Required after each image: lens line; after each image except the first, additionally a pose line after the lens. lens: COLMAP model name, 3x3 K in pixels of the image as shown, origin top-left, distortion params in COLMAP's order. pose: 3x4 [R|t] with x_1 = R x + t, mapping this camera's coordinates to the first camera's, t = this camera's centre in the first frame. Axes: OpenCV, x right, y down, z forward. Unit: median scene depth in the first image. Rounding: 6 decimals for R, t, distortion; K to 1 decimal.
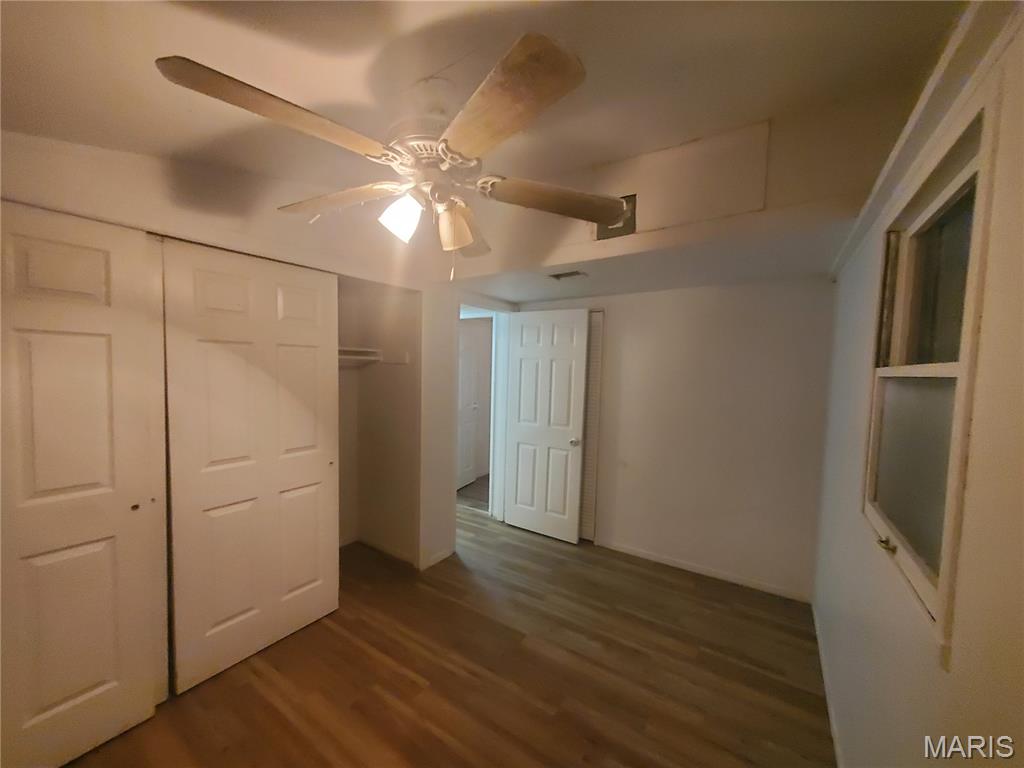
lens RADIAL K [[413.2, 0, 503.9], [0, 413.2, 394.0], [0, 0, 1]] dist [0.009343, -0.000042]
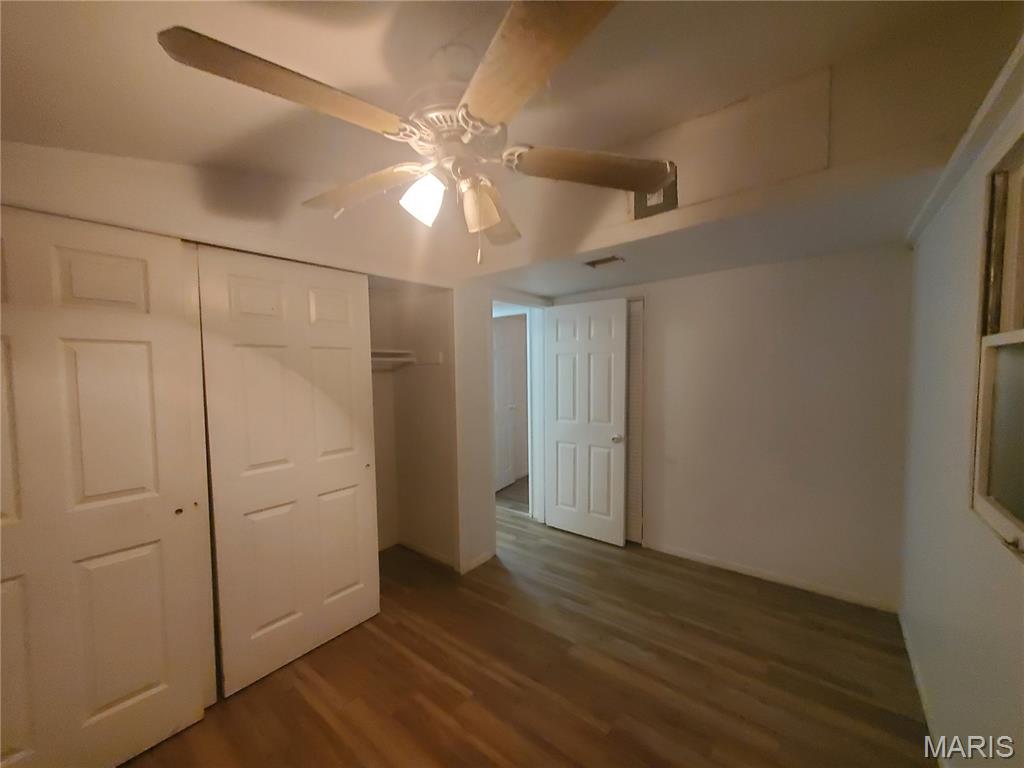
lens RADIAL K [[413.2, 0, 503.9], [0, 413.2, 394.0], [0, 0, 1]] dist [0.009343, -0.000042]
pose [[0.995431, -0.035282, -0.088727, 0.001129], [0.034805, 0.999370, -0.006917, 0.018192], [0.088915, 0.003798, 0.996032, 0.052234]]
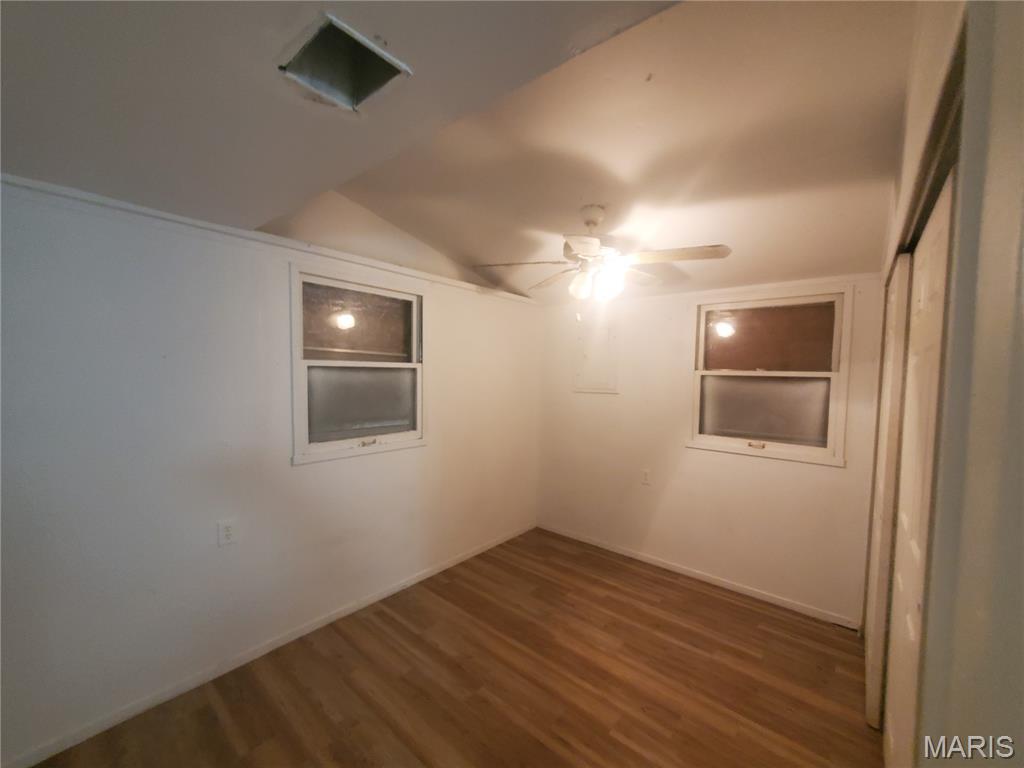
lens RADIAL K [[404.5, 0, 505.1], [0, 404.5, 401.4], [0, 0, 1]] dist [0.000571, -0.000051]
pose [[-0.990362, -0.049927, 0.129194, -0.035282], [-0.029255, 0.987130, 0.157221, -0.126293], [-0.135381, 0.151926, -0.979076, 1.744873]]
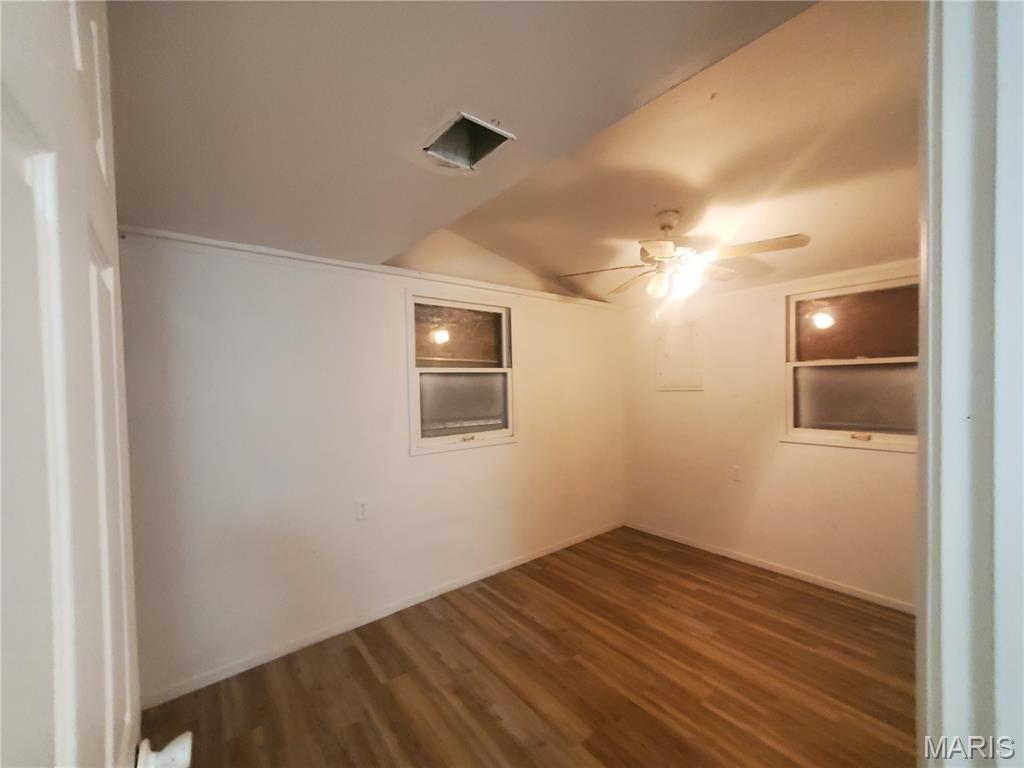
lens RADIAL K [[404.5, 0, 505.1], [0, 404.5, 401.4], [0, 0, 1]] dist [0.000571, -0.000051]
pose [[-0.946475, -0.015675, 0.322398, -0.043826], [0.026943, 0.991498, 0.127304, -0.099051], [-0.321652, 0.129176, -0.938005, 1.880845]]
